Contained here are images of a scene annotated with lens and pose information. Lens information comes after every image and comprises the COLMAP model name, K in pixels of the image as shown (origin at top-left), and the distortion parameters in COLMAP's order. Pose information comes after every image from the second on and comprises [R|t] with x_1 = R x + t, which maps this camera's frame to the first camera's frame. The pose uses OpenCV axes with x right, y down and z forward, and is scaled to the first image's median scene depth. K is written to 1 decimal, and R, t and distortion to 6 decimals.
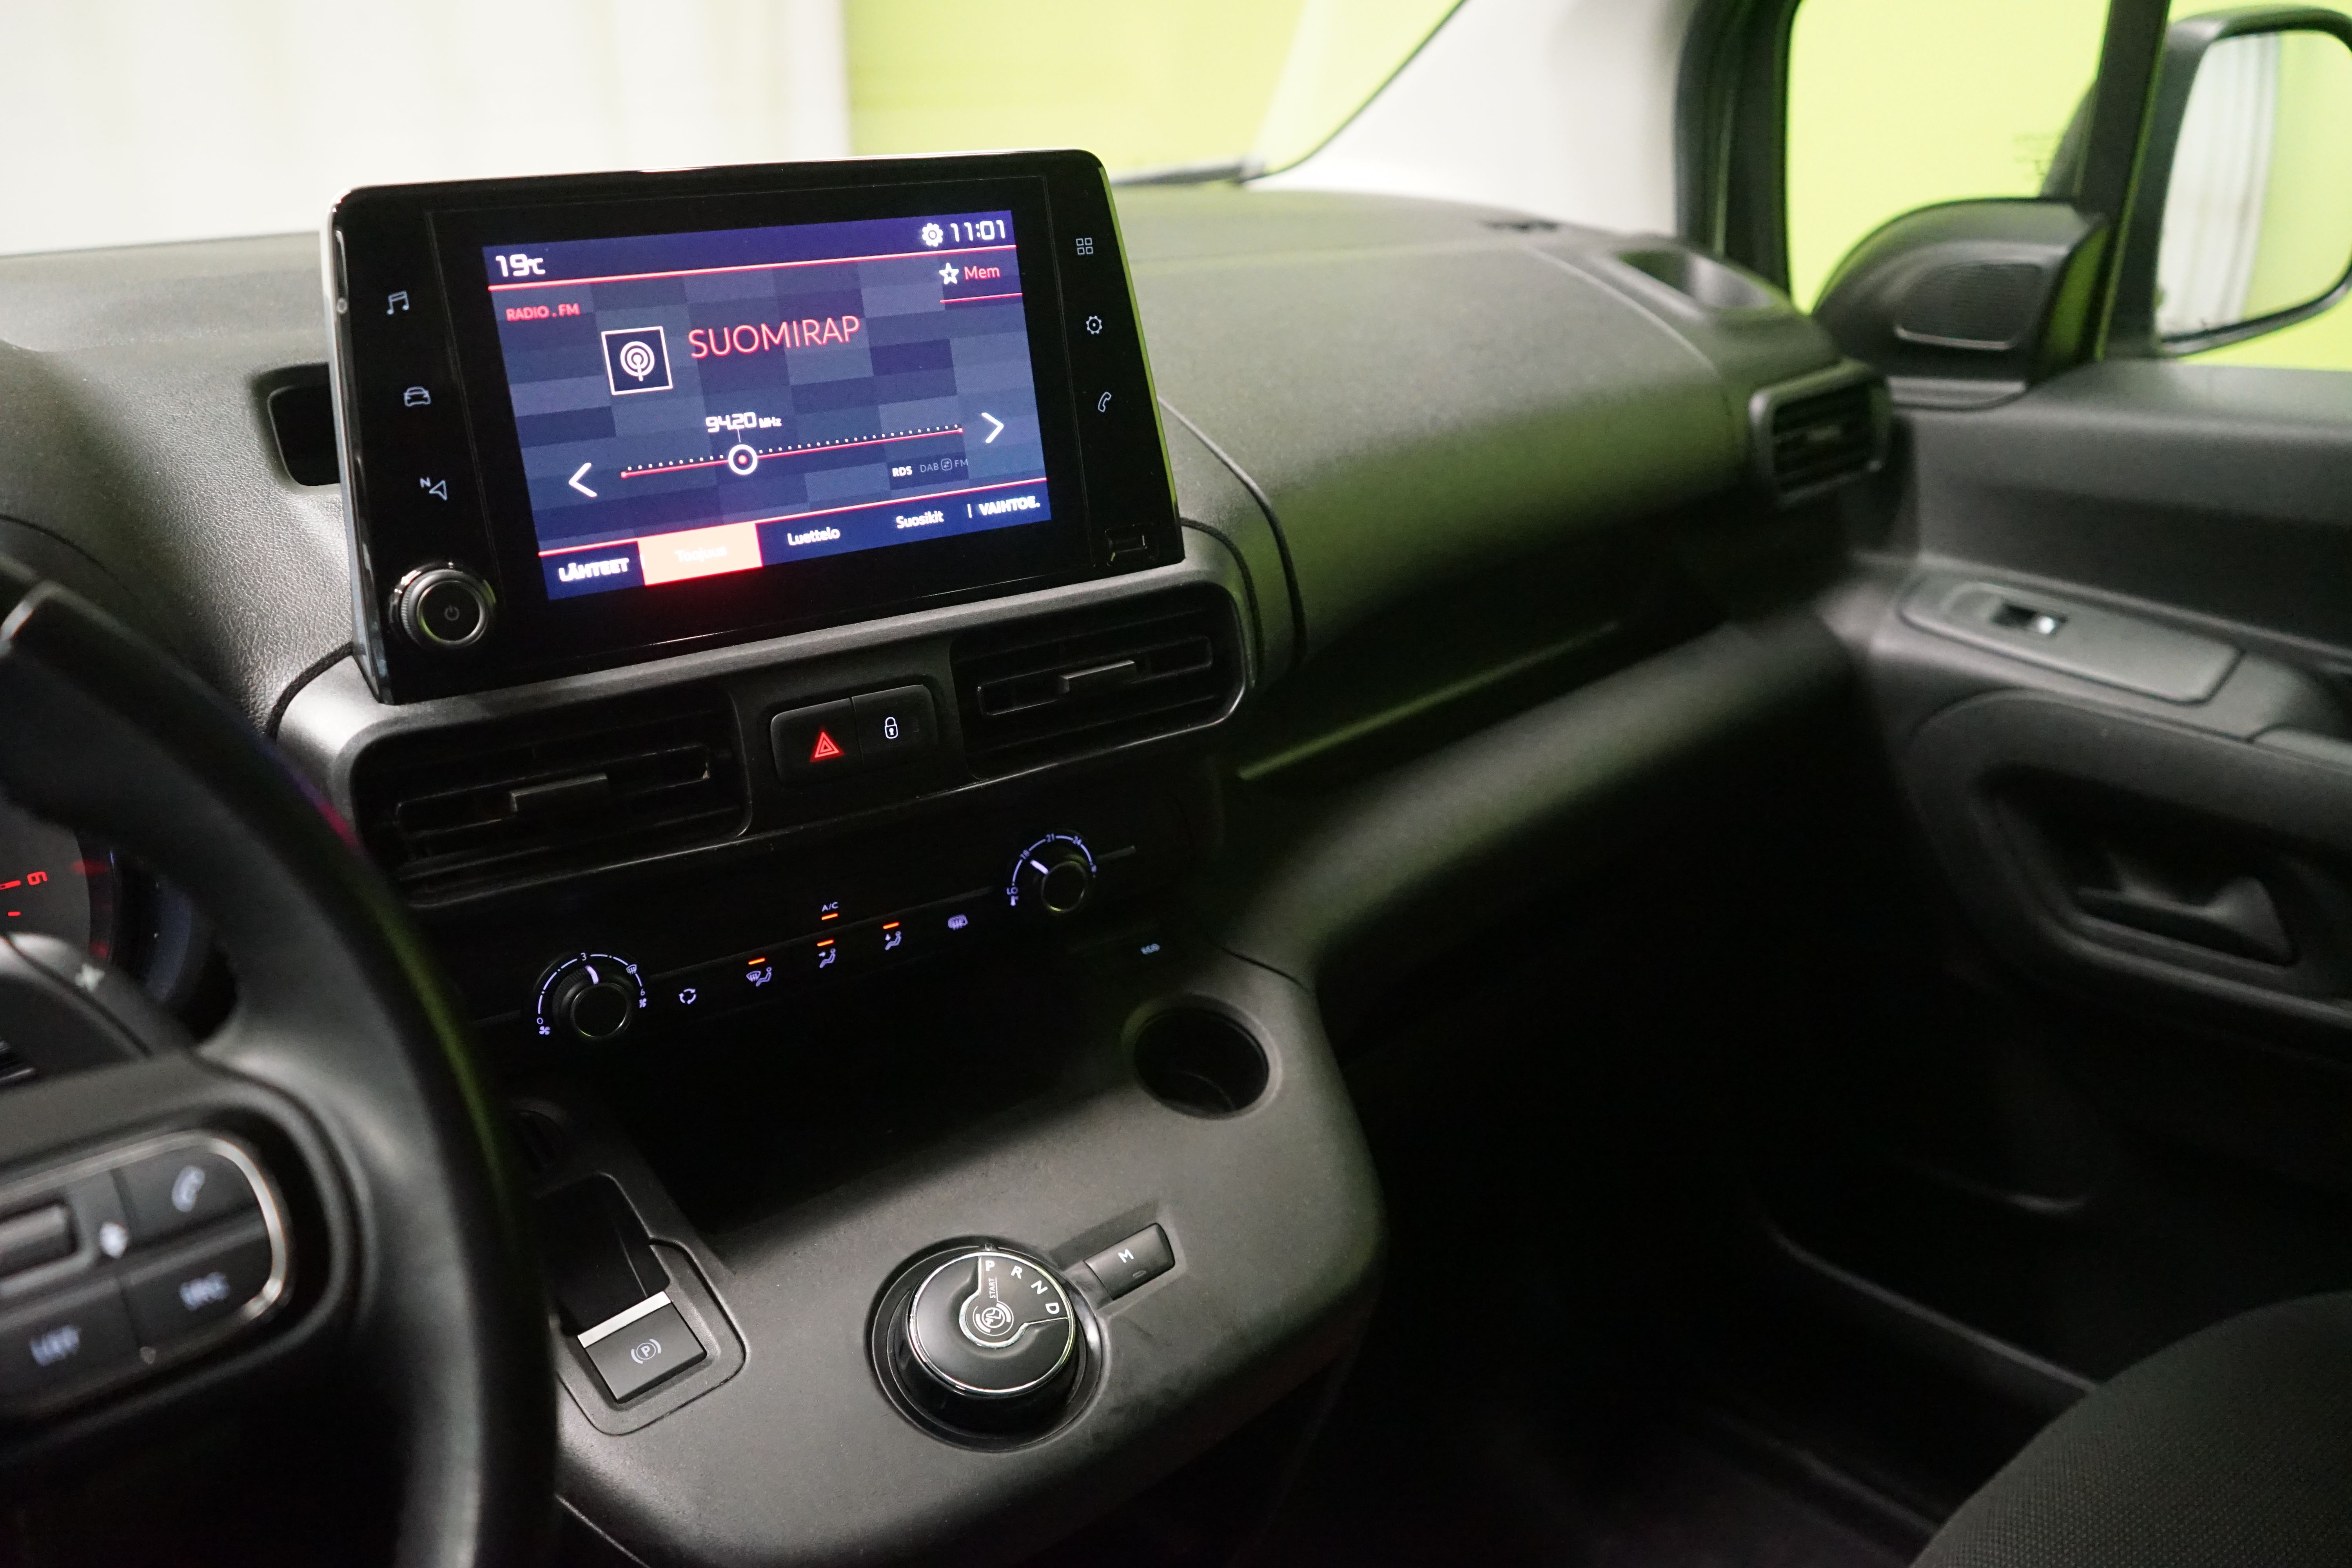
lens RADIAL K [[1897.8, 0, 1143.1], [0, 1897.8, 755.6], [0, 0, 1]] dist [0.000686, 0.001977]
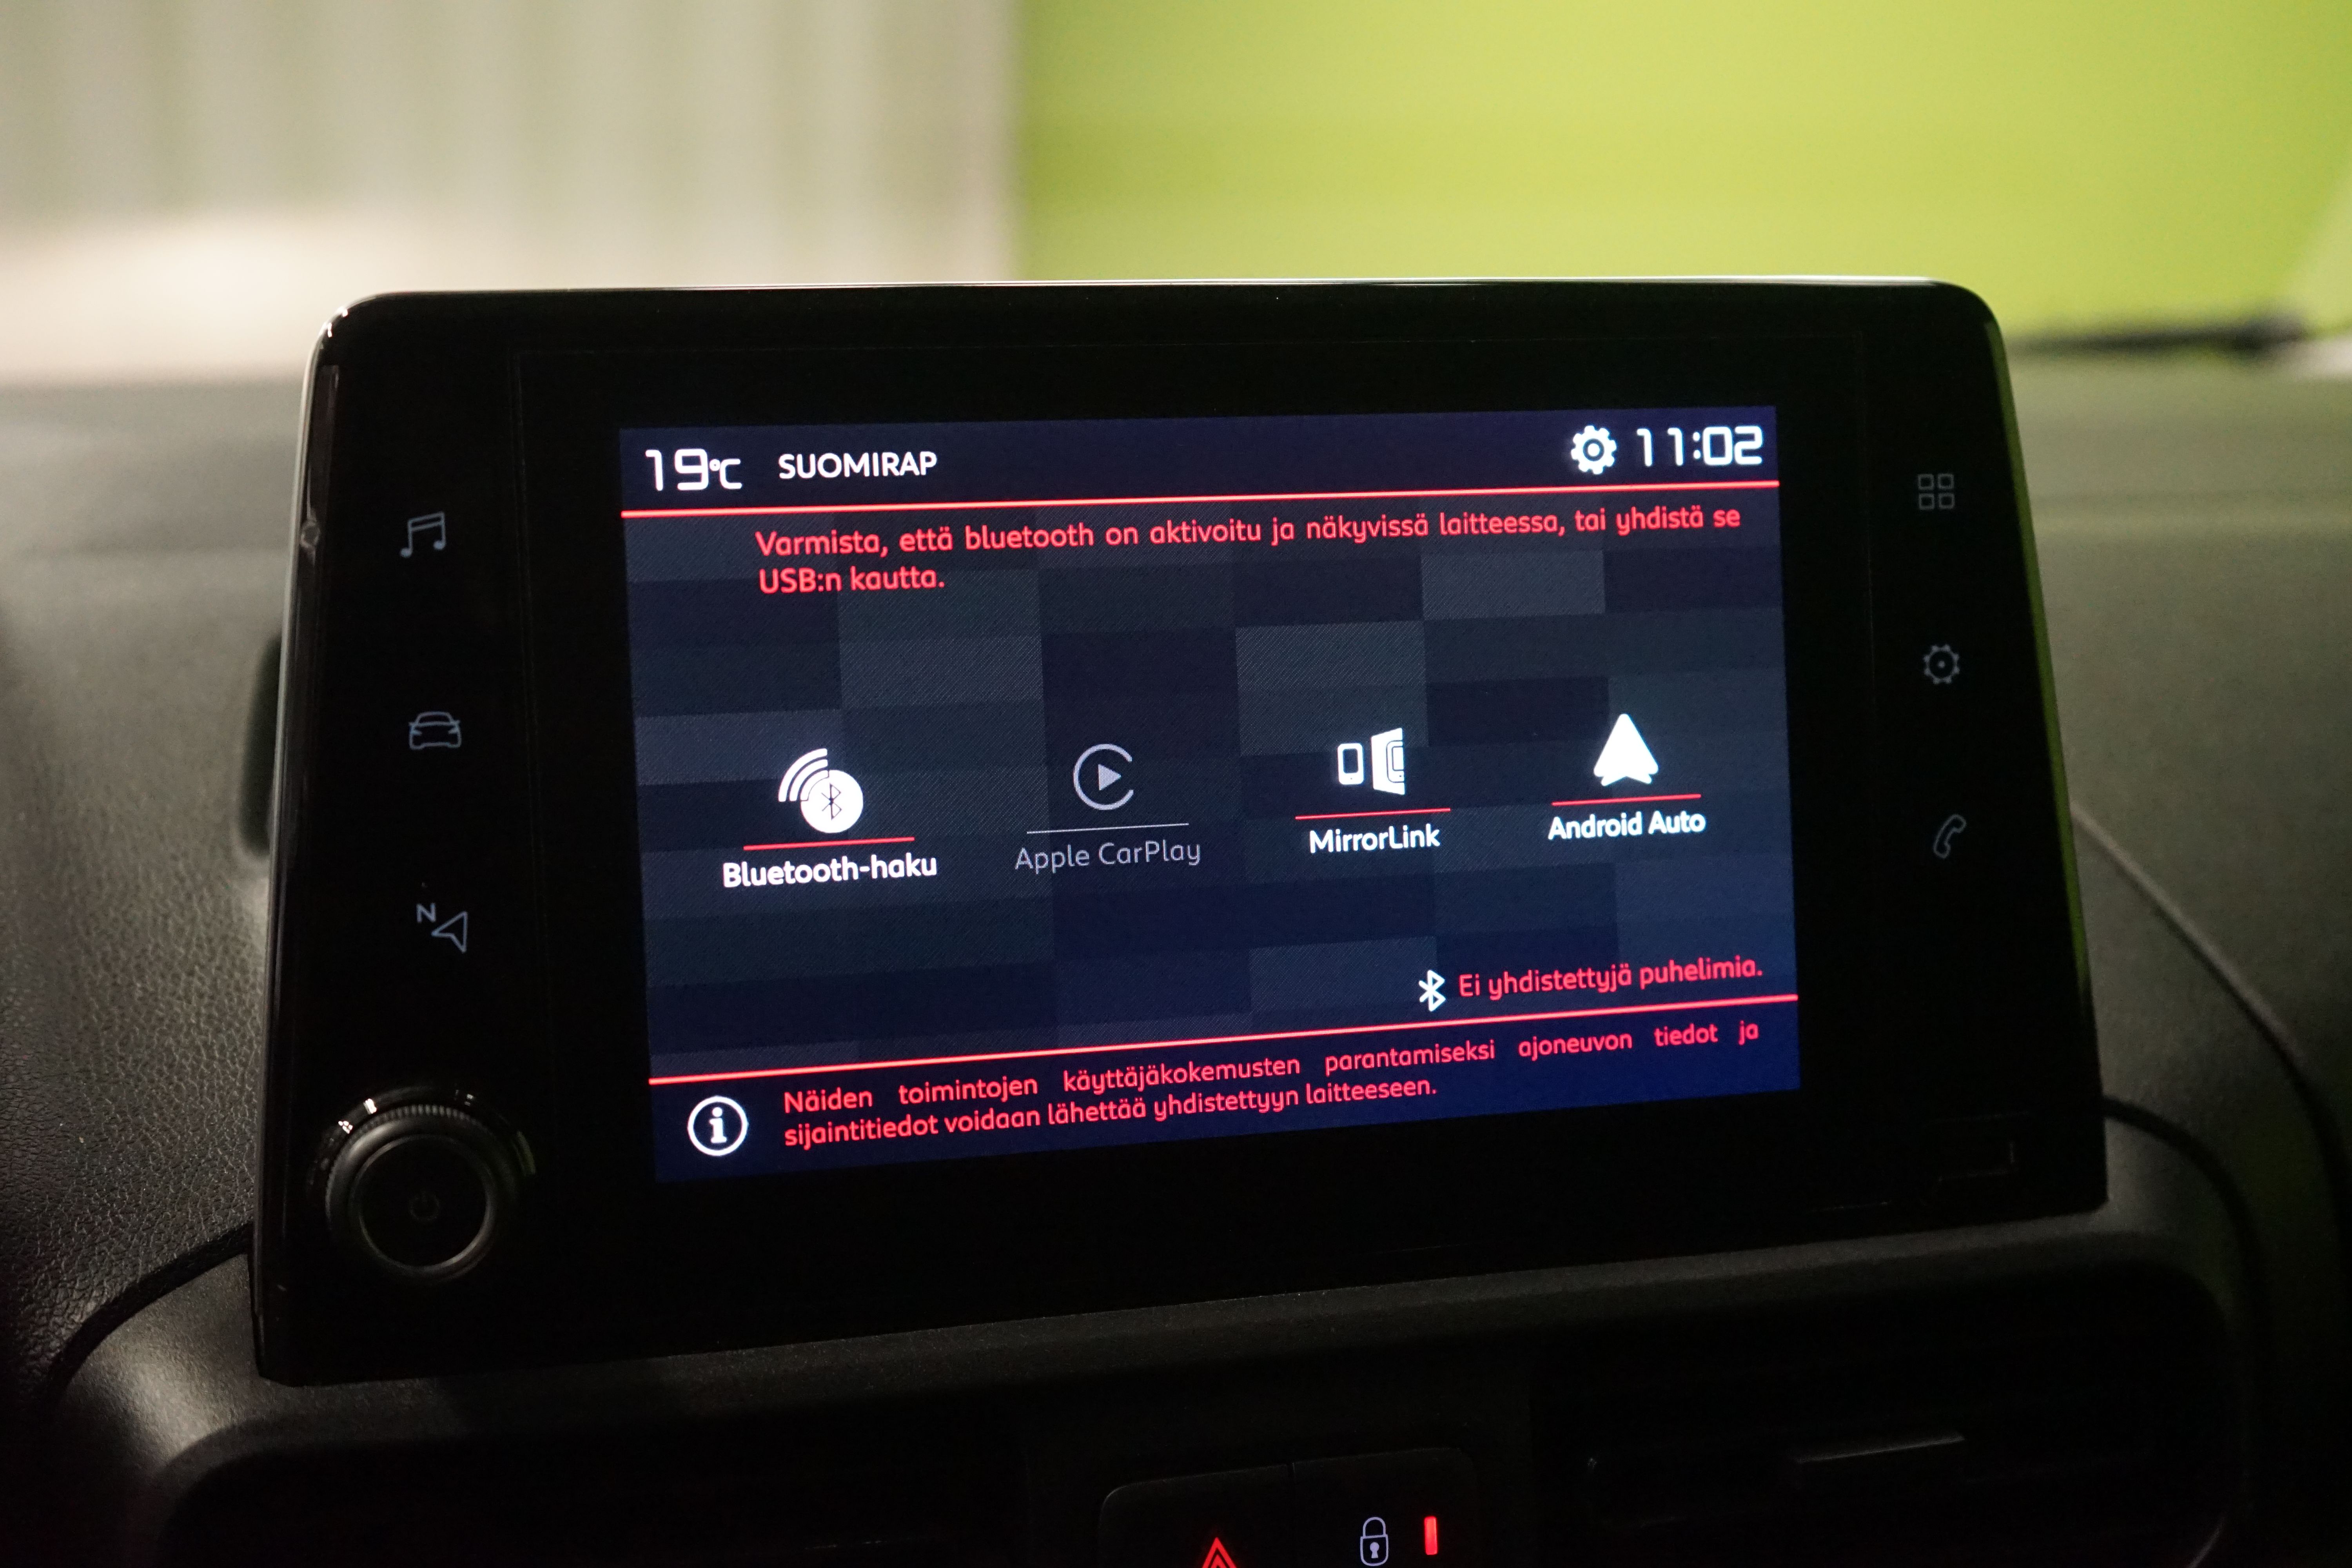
lens RADIAL K [[2854.2, 0, 1176.0], [0, 2854.2, 784.0], [0, 0, 1]] dist [-0.005705, -0.008598]
pose [[0.955238, 0.091859, -0.281215, -0.004315], [-0.127442, 0.985621, -0.110945, -0.067375], [0.266981, 0.141818, 0.953210, 0.209948]]
